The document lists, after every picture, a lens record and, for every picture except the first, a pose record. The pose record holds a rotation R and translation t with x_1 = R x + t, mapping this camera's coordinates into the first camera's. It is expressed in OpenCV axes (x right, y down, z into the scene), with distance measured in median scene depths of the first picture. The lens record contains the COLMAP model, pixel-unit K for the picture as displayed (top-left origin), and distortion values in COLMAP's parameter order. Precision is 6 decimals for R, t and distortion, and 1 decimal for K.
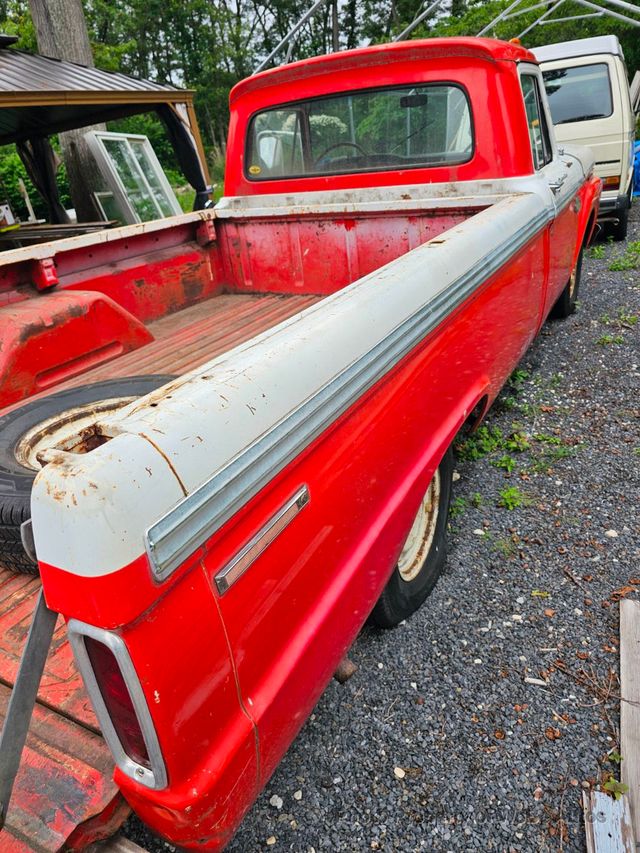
lens RADIAL K [[571.5, 0, 320.0], [0, 571.5, 426.5], [0, 0, 1]] dist [0.003539, 0.002189]
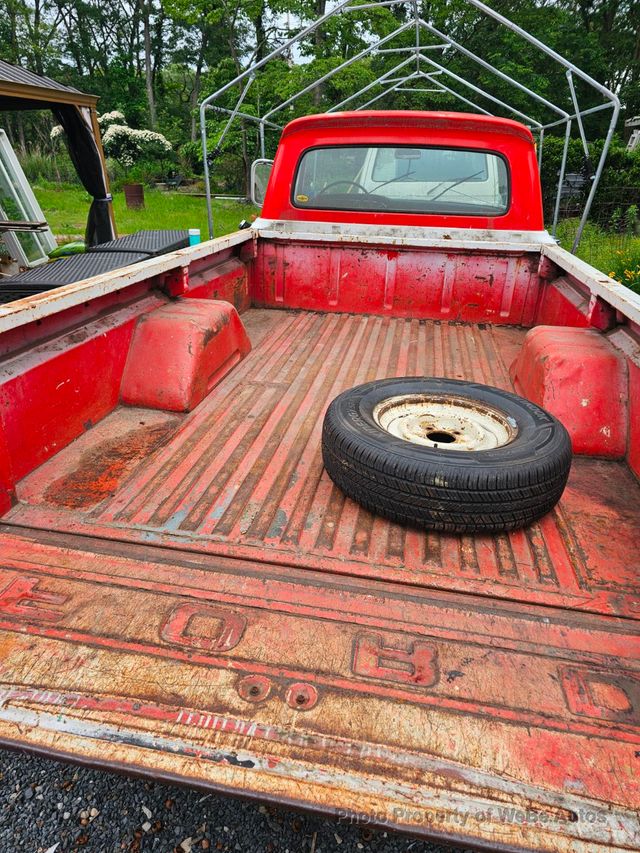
lens RADIAL K [[557.9, 0, 320.0], [0, 557.9, 426.5], [0, 0, 1]] dist [0.021951, -0.029062]
pose [[0.943541, -0.017134, 0.330812, -0.430744], [0.026489, 0.999366, -0.023791, 0.017828], [-0.330194, 0.031211, 0.943397, -0.014924]]
